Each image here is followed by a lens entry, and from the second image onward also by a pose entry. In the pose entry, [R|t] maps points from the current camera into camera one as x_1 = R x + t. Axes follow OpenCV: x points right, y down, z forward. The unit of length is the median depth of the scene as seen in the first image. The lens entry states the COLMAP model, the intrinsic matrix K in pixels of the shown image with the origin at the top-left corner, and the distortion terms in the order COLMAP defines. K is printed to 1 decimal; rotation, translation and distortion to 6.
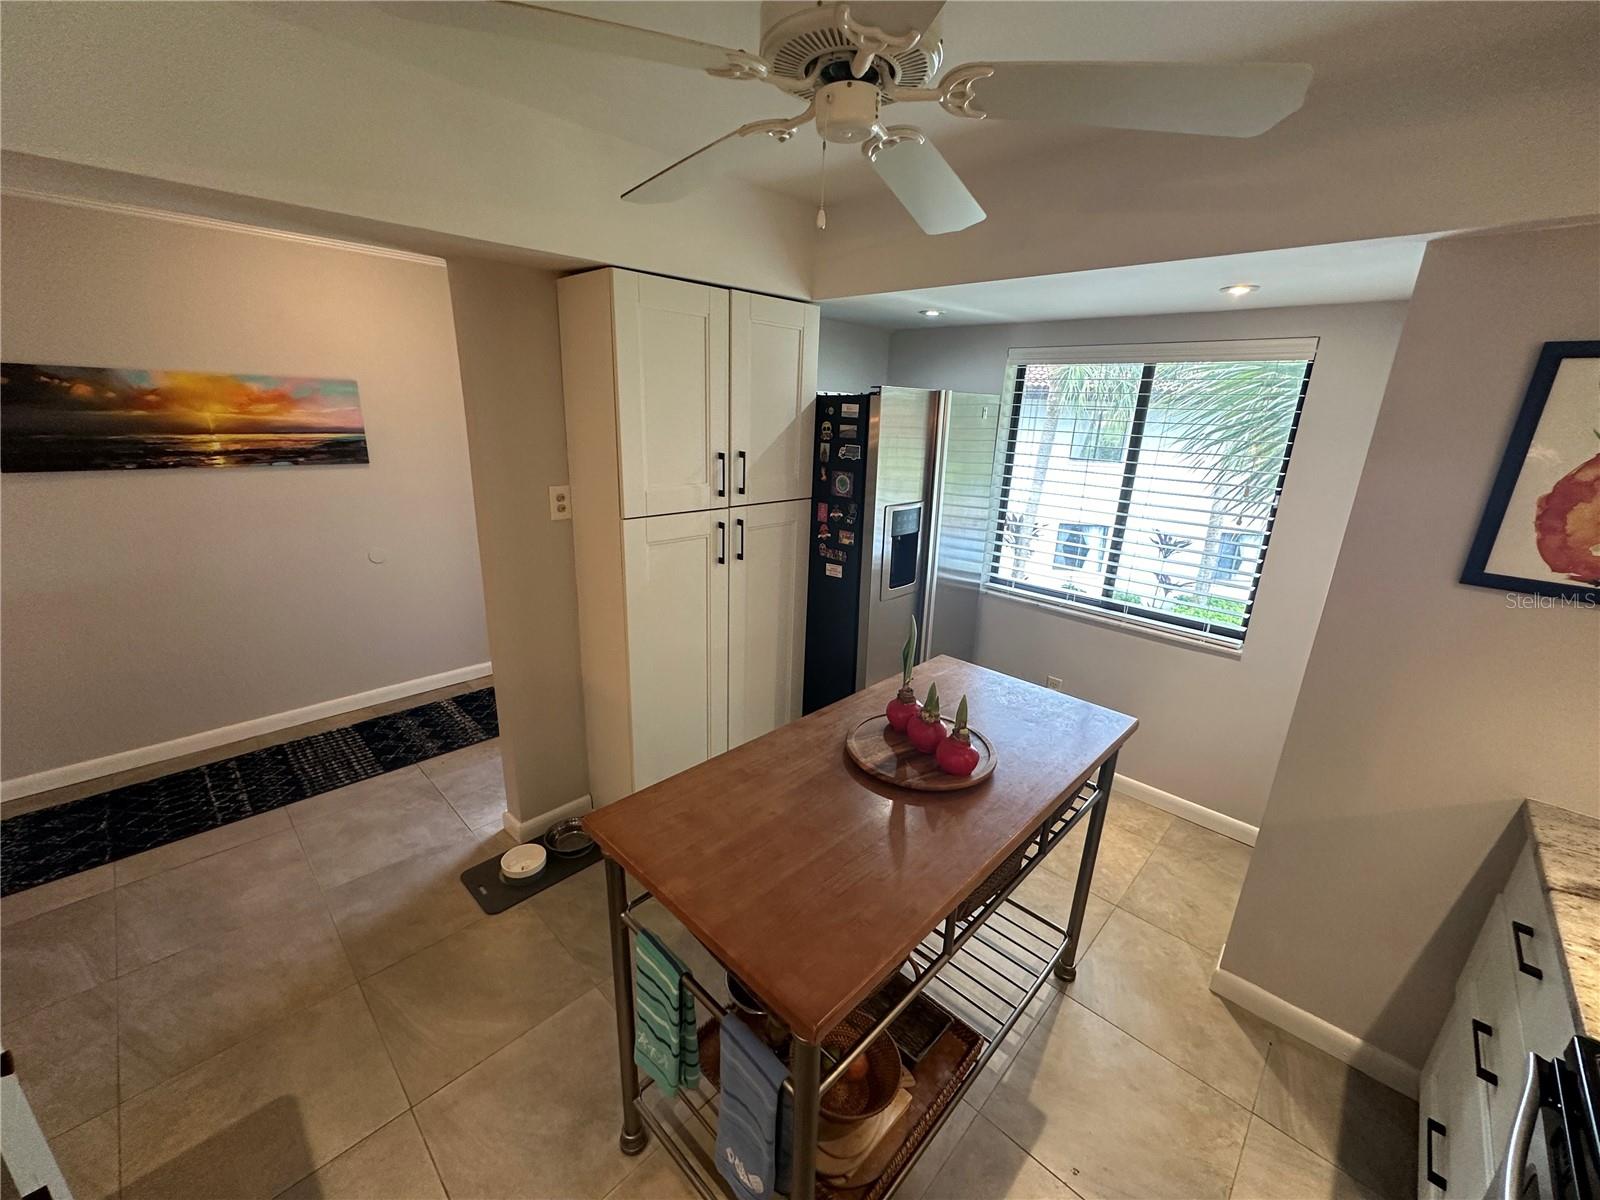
lens RADIAL K [[637.0, 0, 787.5], [0, 637.0, 608.5], [0, 0, 1]] dist [0.002587, -0.000059]
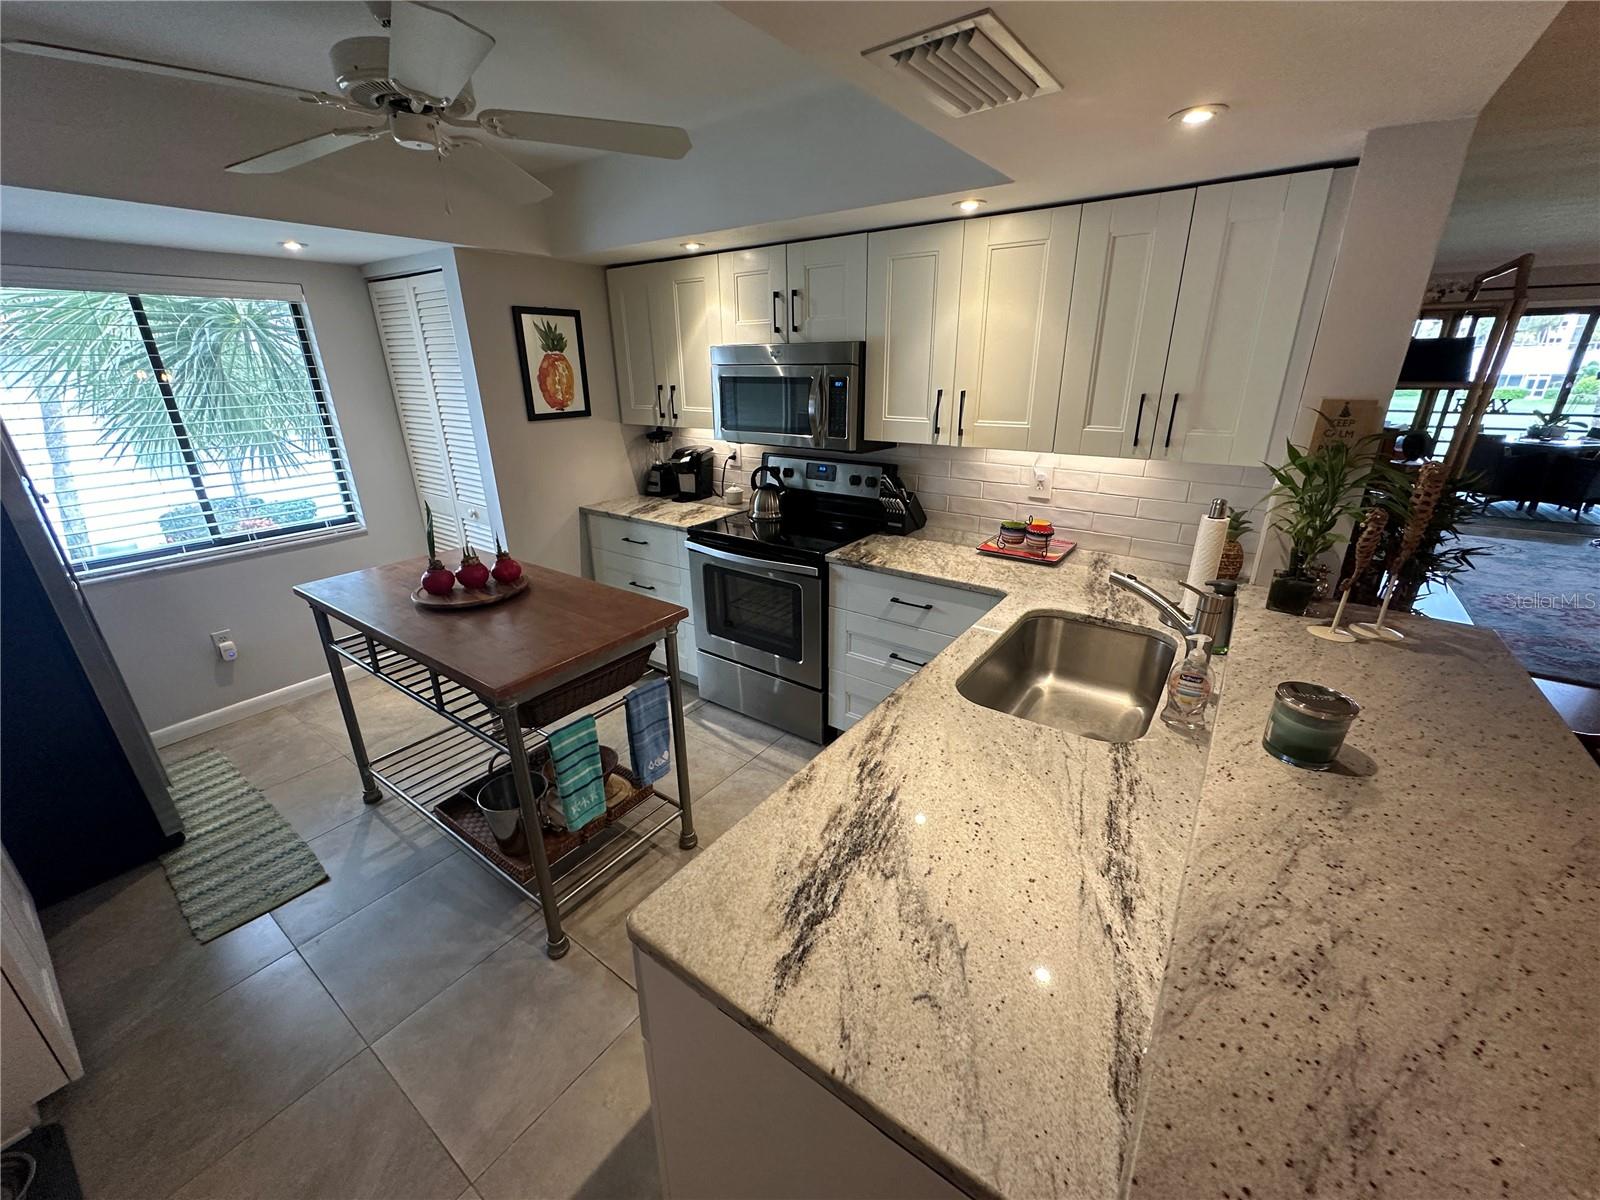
lens RADIAL K [[637.0, 0, 788.6], [0, 637.0, 585.5], [0, 0, 1]] dist [0.002587, -0.000059]
pose [[-0.143370, -0.371622, 0.917247, -1.141511], [0.311273, 0.862853, 0.398237, -0.141532], [-0.939444, 0.342610, -0.008031, 0.400125]]
